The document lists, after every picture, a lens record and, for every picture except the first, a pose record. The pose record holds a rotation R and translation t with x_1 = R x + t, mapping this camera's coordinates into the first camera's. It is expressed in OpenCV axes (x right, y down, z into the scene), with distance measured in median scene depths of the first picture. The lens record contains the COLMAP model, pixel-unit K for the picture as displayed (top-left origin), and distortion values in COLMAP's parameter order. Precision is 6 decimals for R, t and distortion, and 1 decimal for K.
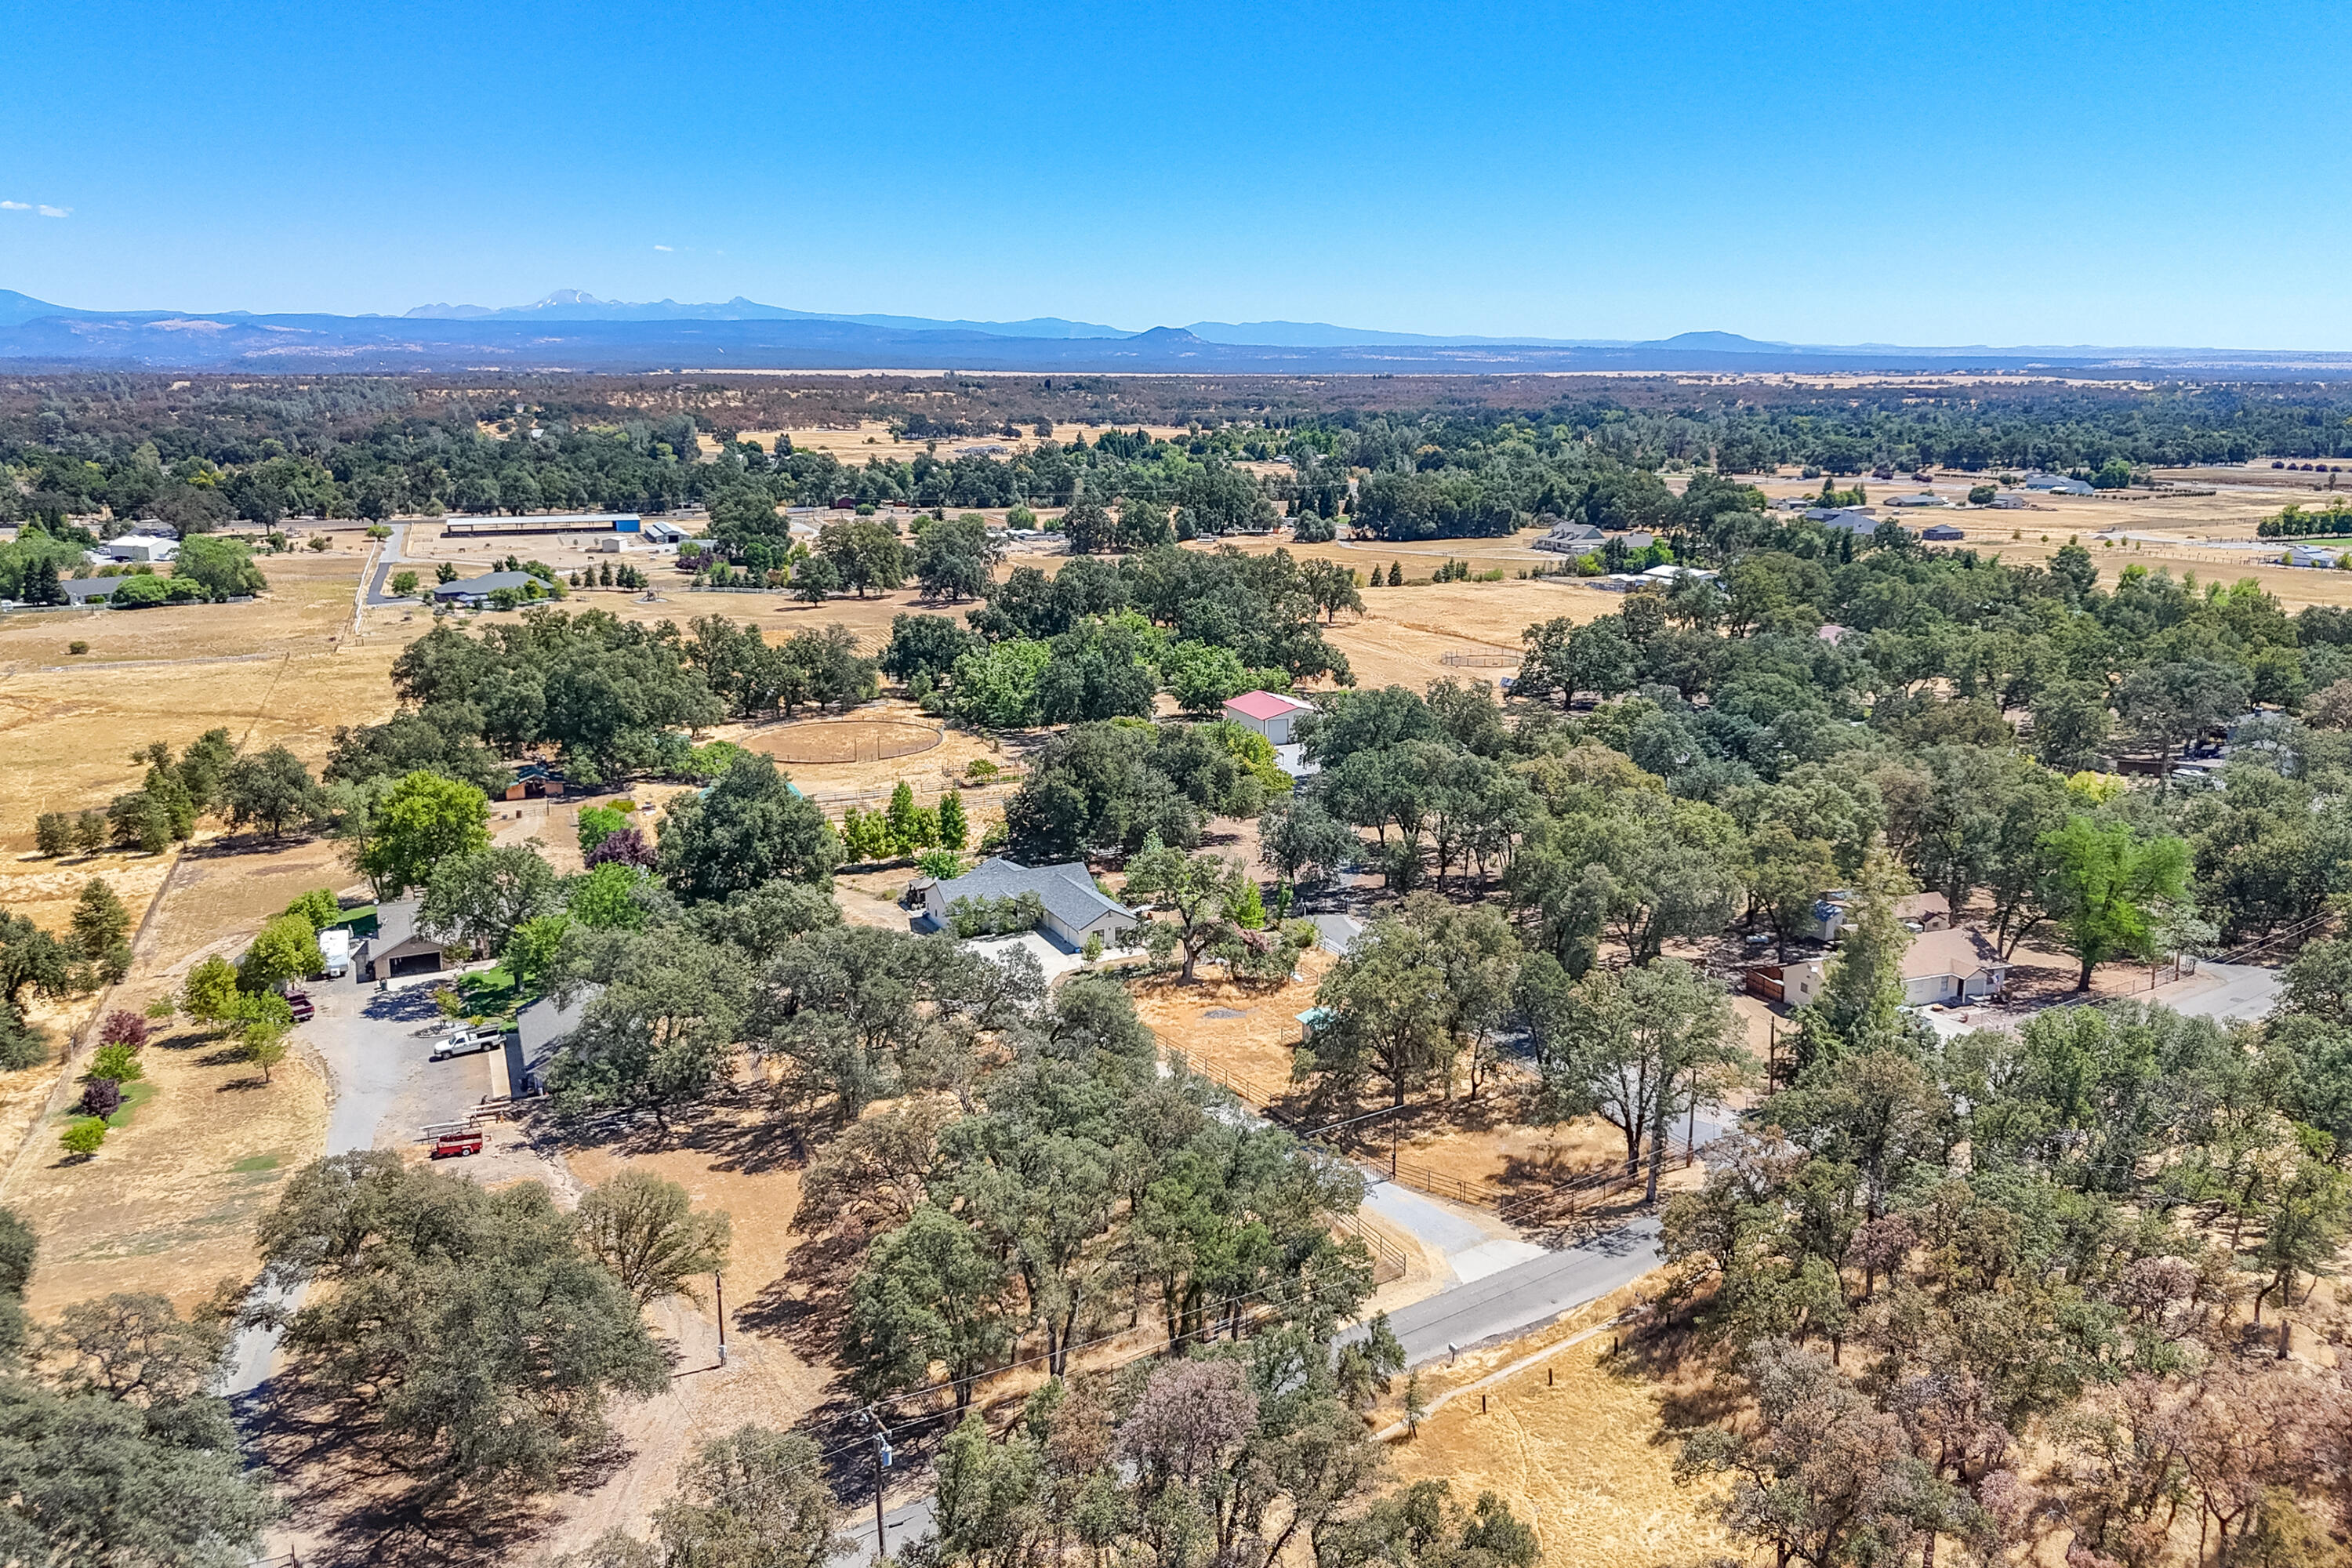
lens RADIAL K [[1638.8, 0, 1176.0], [0, 1638.8, 784.0], [0, 0, 1]] dist [0.003190, -0.068448]
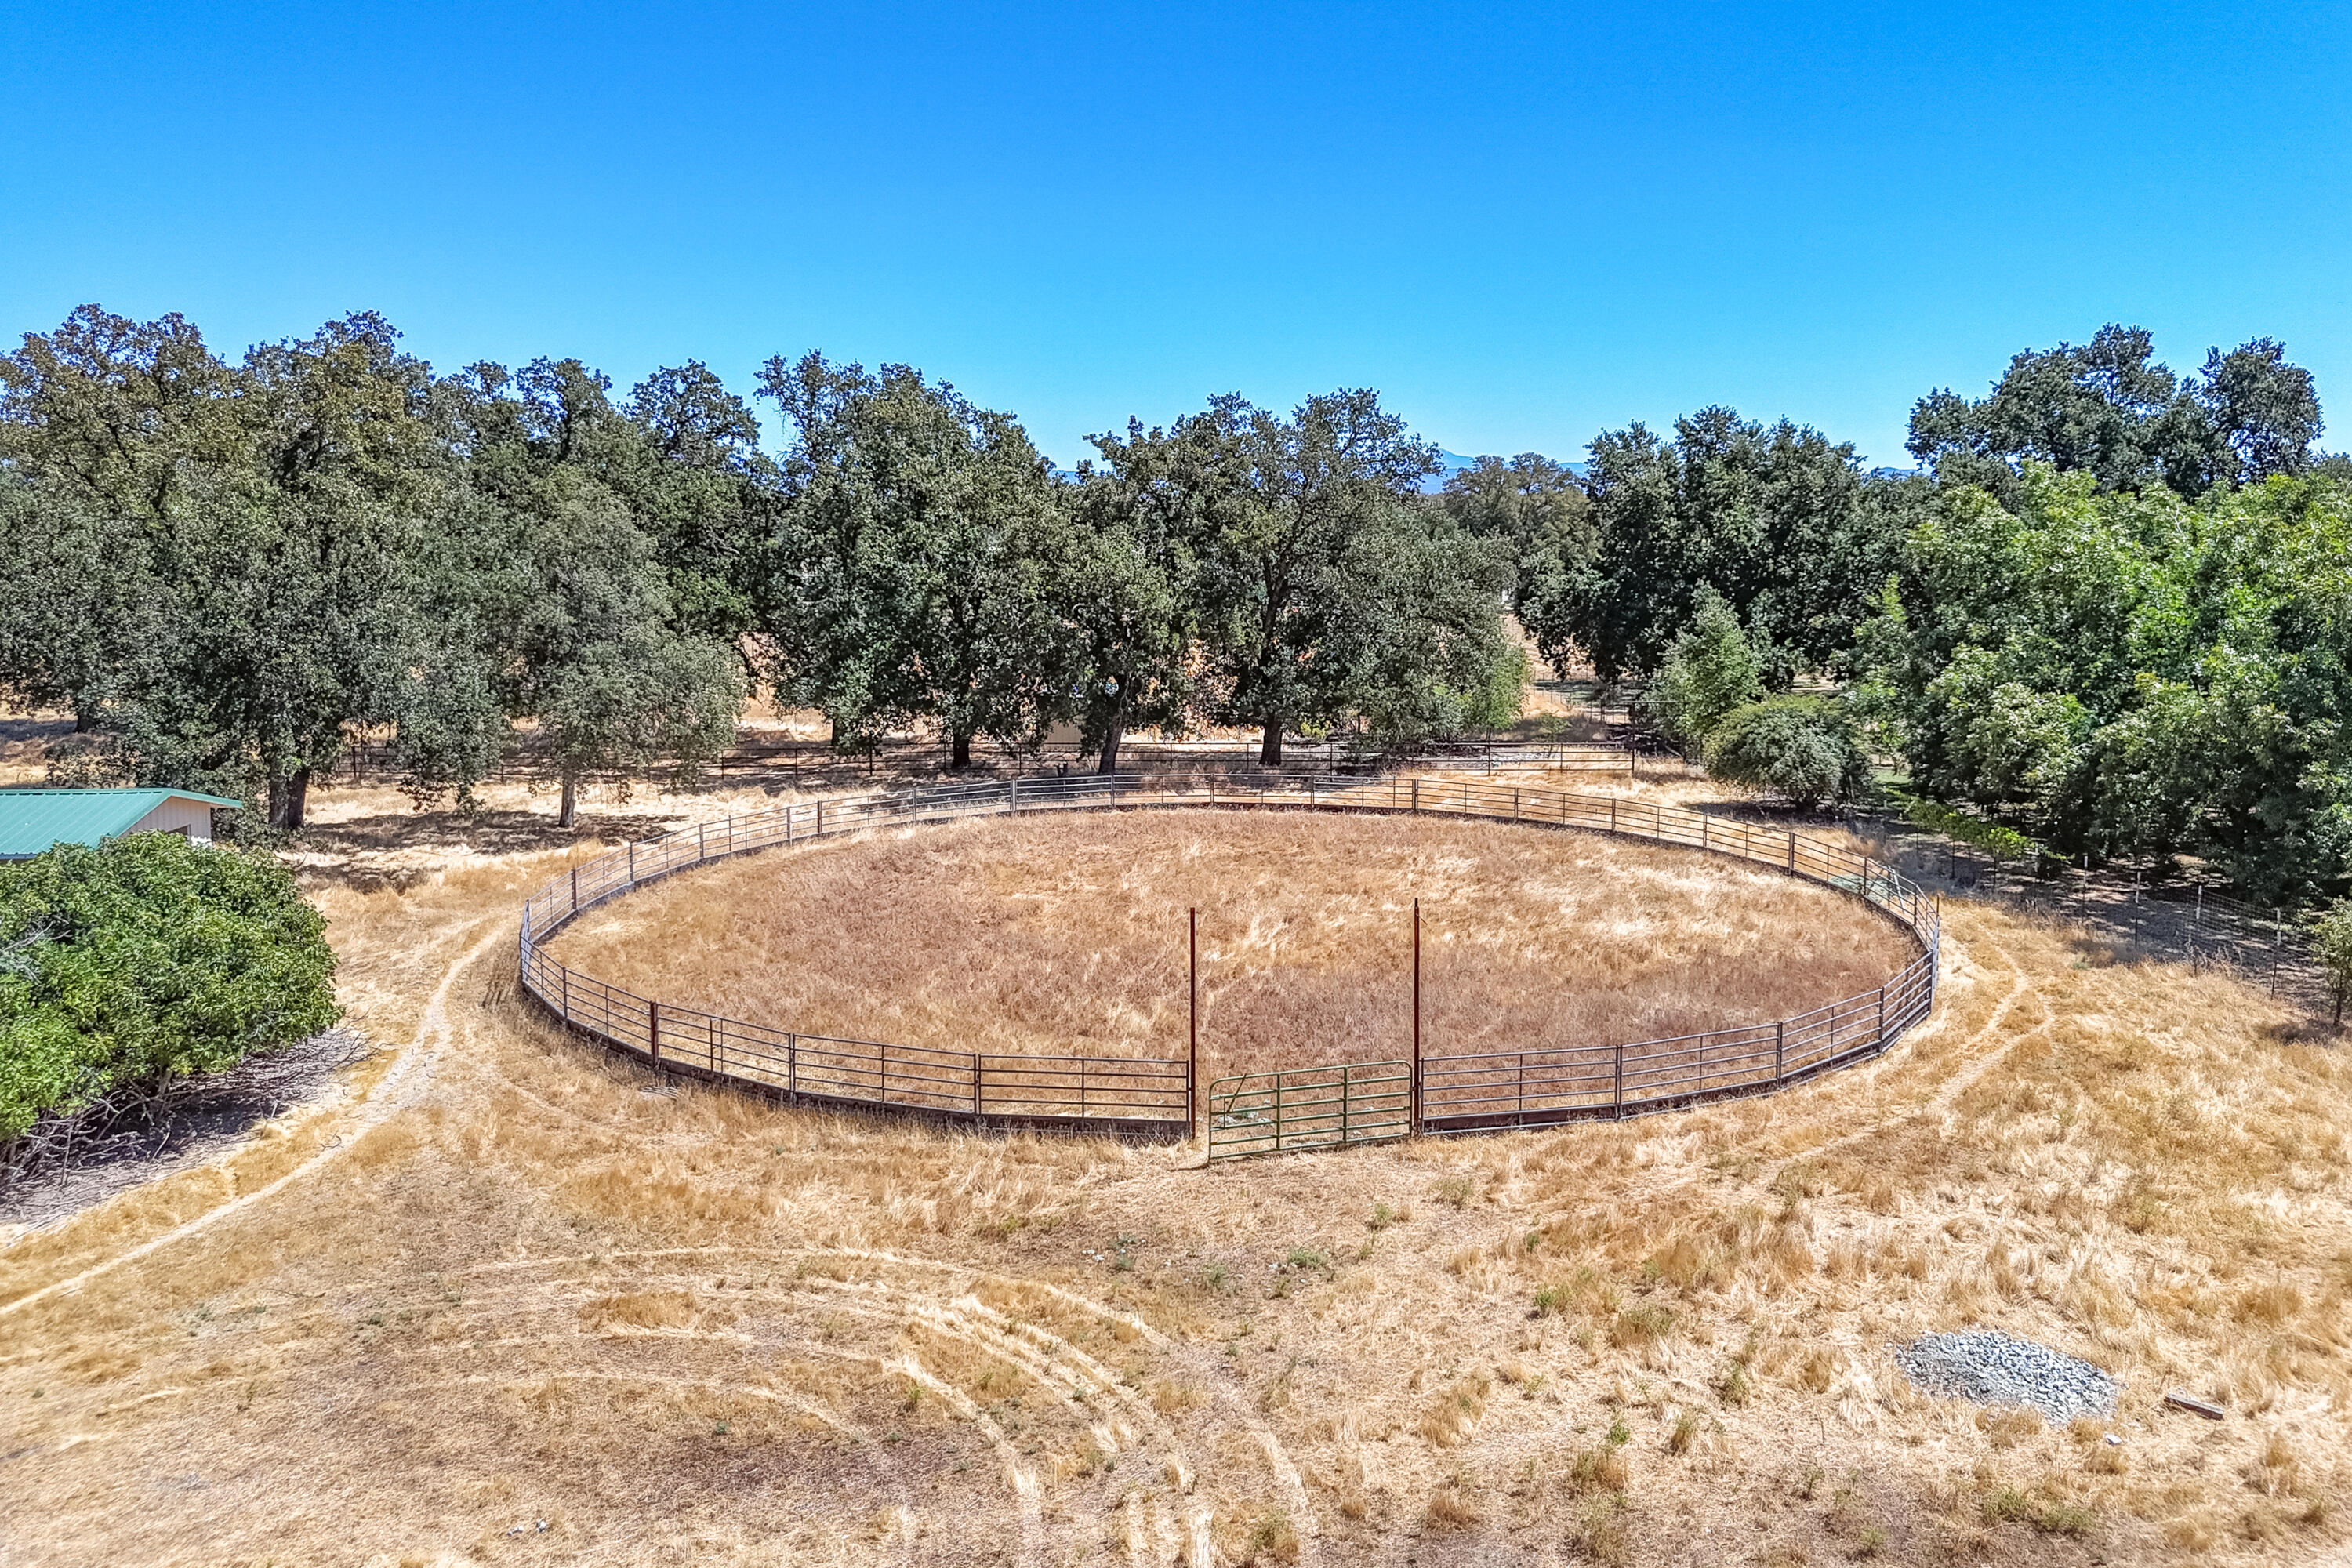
lens RADIAL K [[1689.1, 0, 1183.2], [0, 1689.1, 701.7], [0, 0, 1]] dist [0.004077, 0.003424]
pose [[0.922570, 0.039773, -0.383773, -0.137161], [-0.090230, 0.989331, -0.114376, -0.025667], [0.375130, 0.140148, 0.916317, 0.787049]]
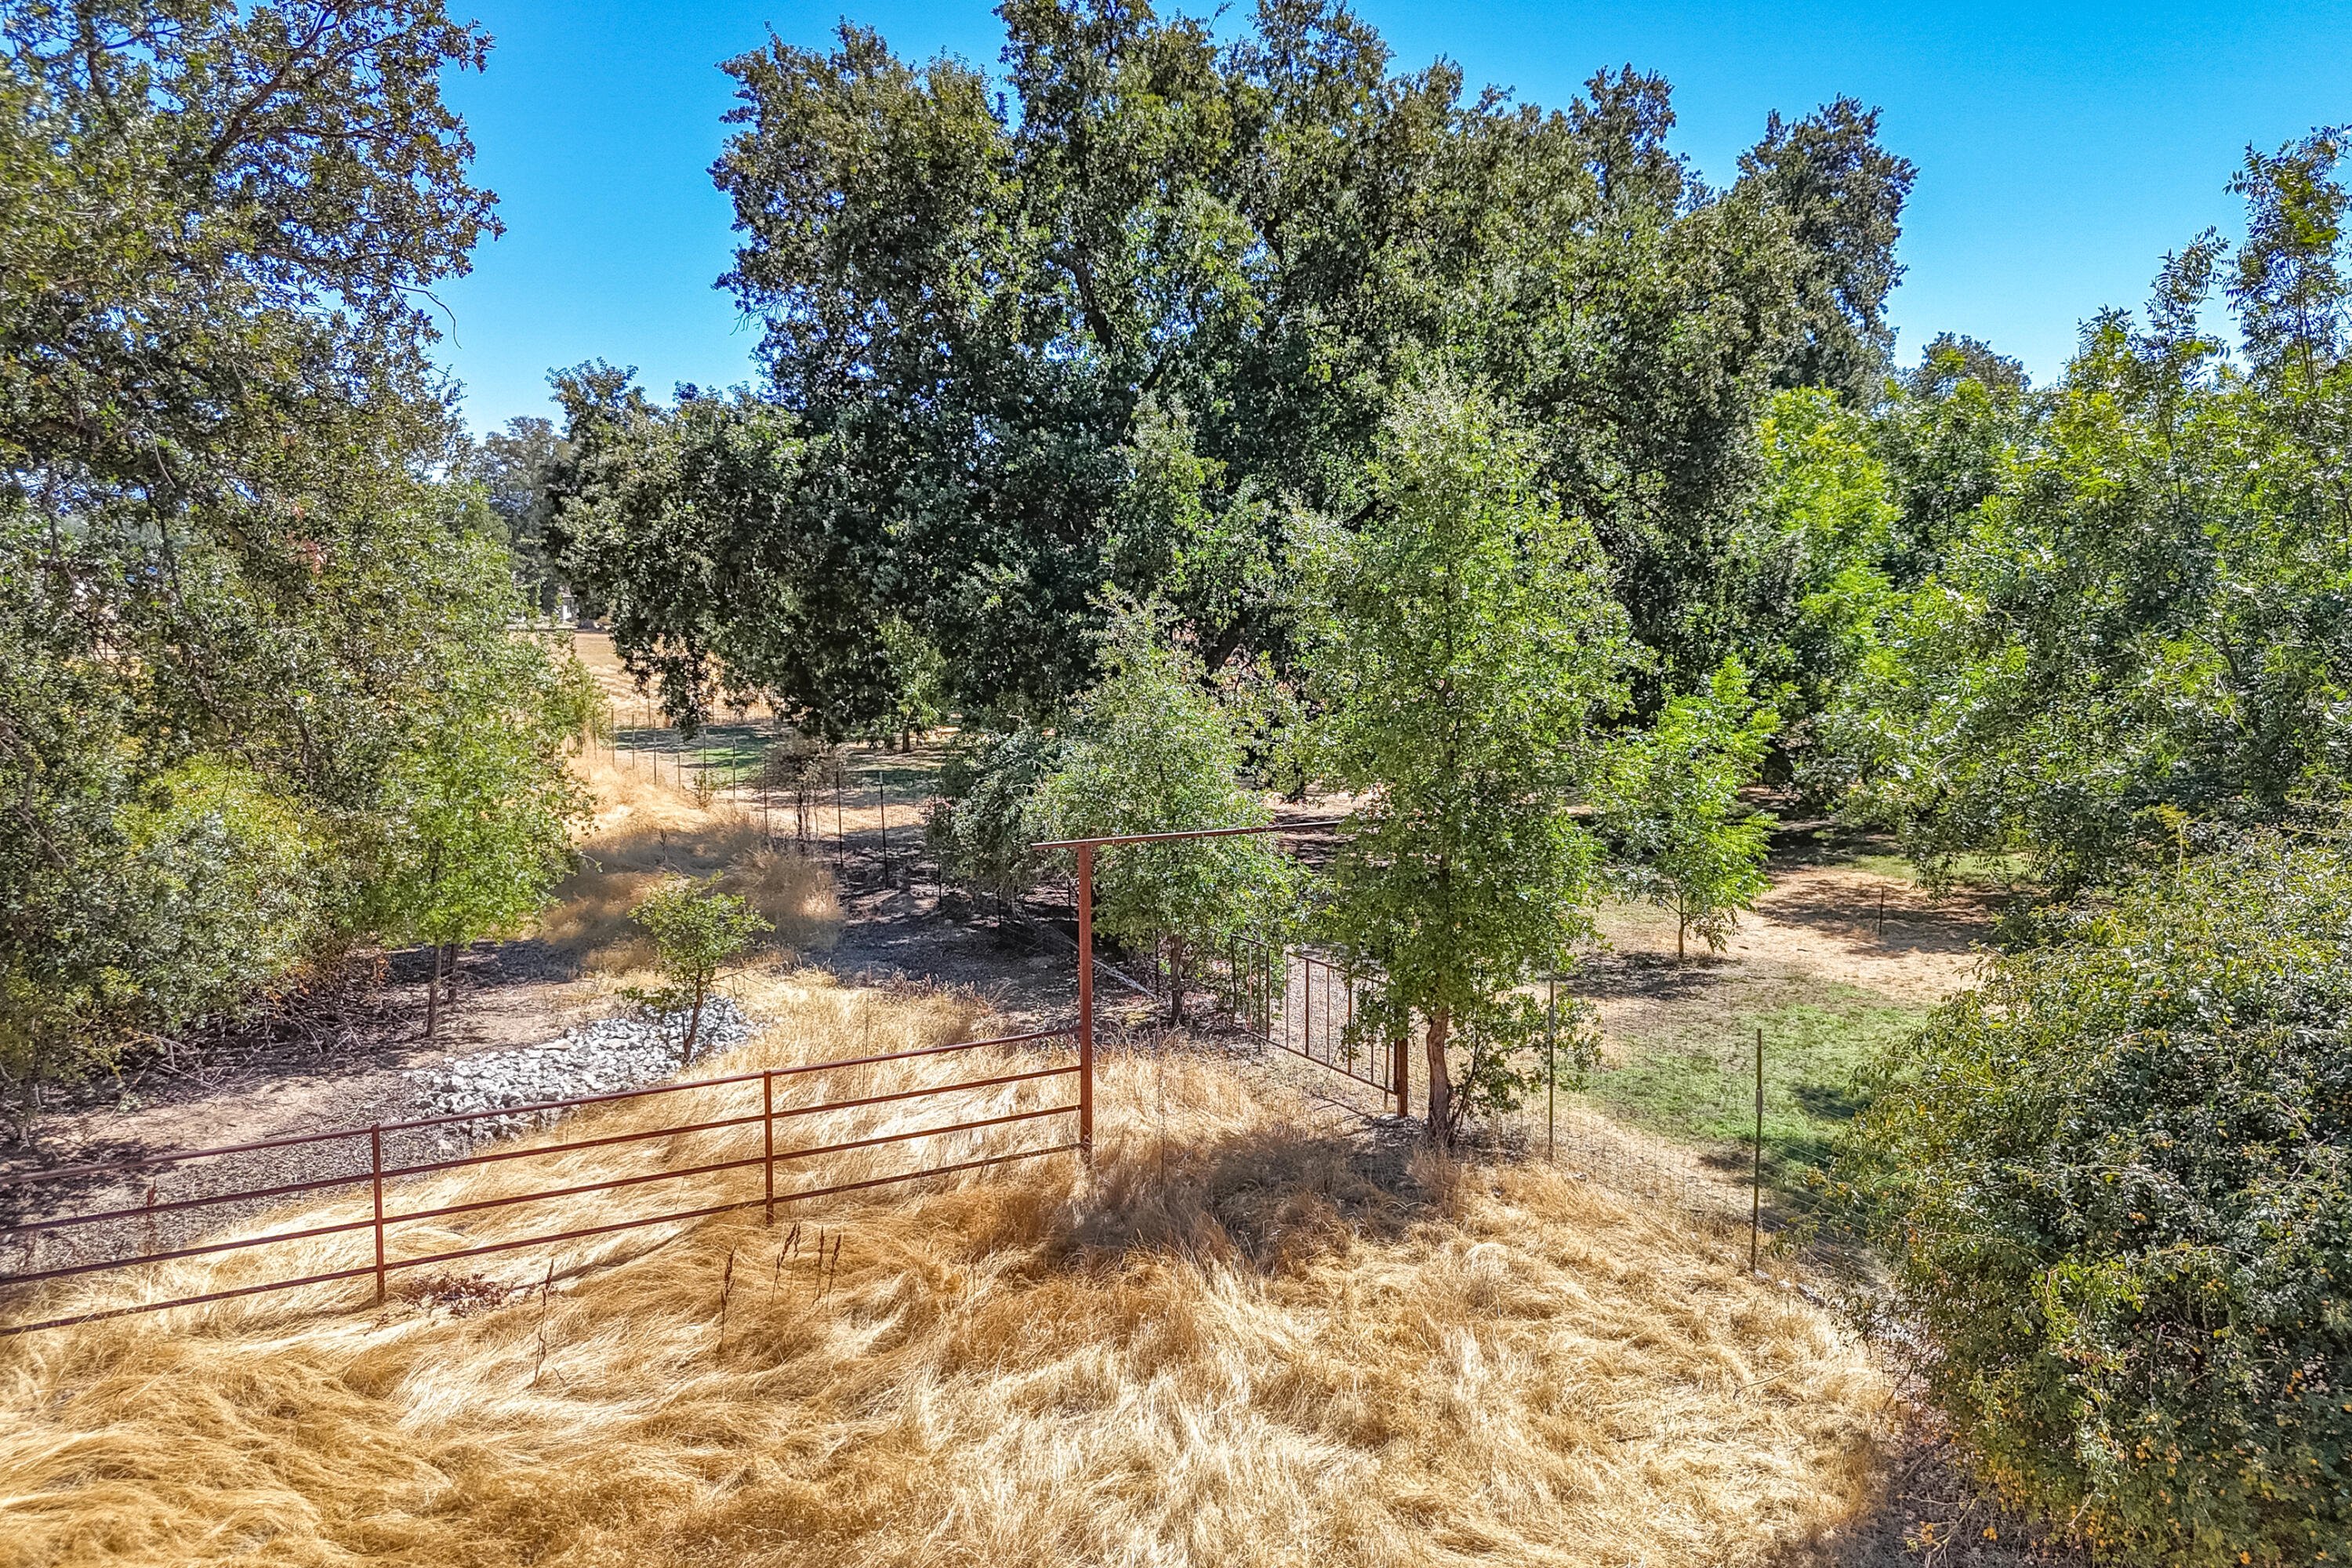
lens RADIAL K [[1638.8, 0, 1176.0], [0, 1638.8, 784.0], [0, 0, 1]] dist [0.003190, -0.068448]
pose [[0.989887, -0.012064, 0.141345, -0.173470], [0.026247, 0.994750, -0.098910, -0.054518], [-0.139410, 0.101620, 0.985007, 0.974406]]
